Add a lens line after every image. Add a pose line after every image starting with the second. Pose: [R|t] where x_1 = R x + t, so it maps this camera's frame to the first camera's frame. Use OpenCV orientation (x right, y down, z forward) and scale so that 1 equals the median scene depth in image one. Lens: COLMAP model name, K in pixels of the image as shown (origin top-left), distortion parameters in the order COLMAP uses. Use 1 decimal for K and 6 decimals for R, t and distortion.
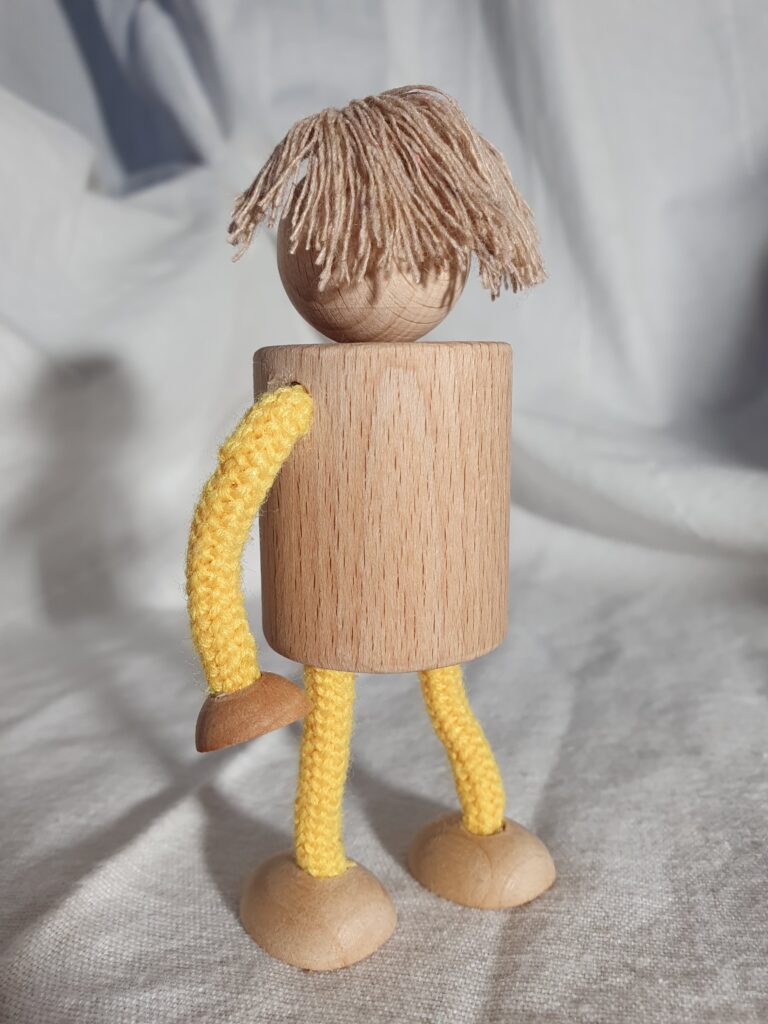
lens RADIAL K [[890.4, 0, 379.2], [0, 890.4, 515.1], [0, 0, 1]] dist [-0.094843, 0.082962]
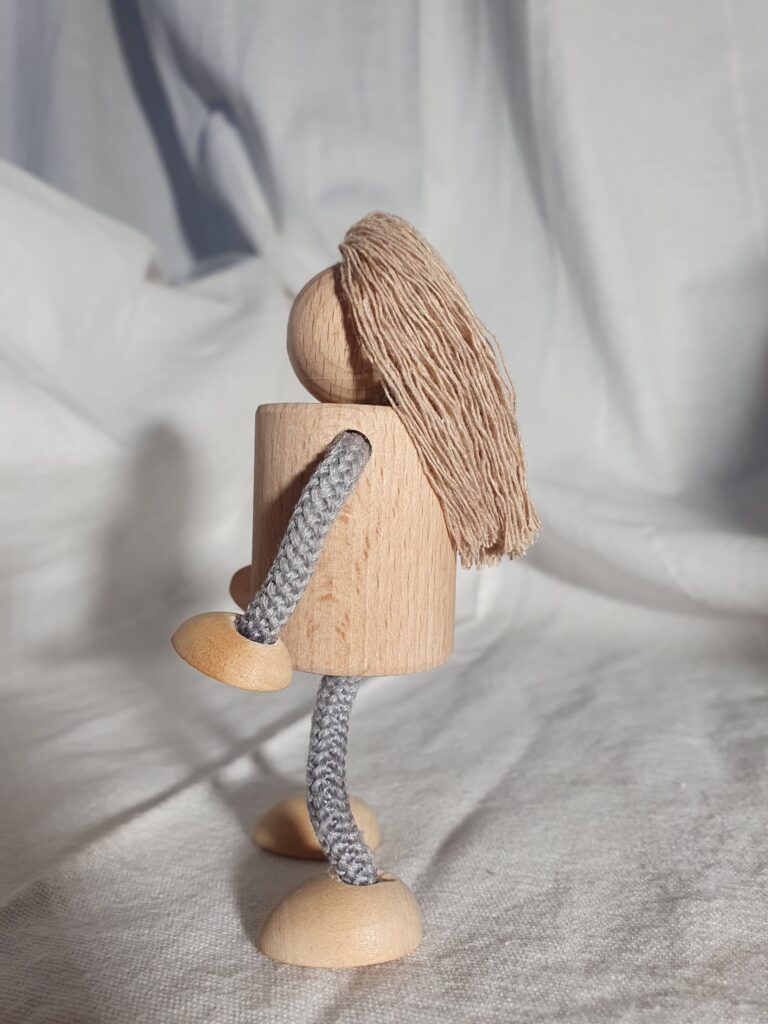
lens RADIAL K [[890.4, 0, 384.9], [0, 890.4, 496.8], [0, 0, 1]] dist [-0.094843, 0.082962]
pose [[0.996568, 0.014096, -0.081573, 0.152456], [-0.021887, 0.995196, -0.095421, 0.024433], [0.079836, 0.096879, 0.992089, -0.180230]]
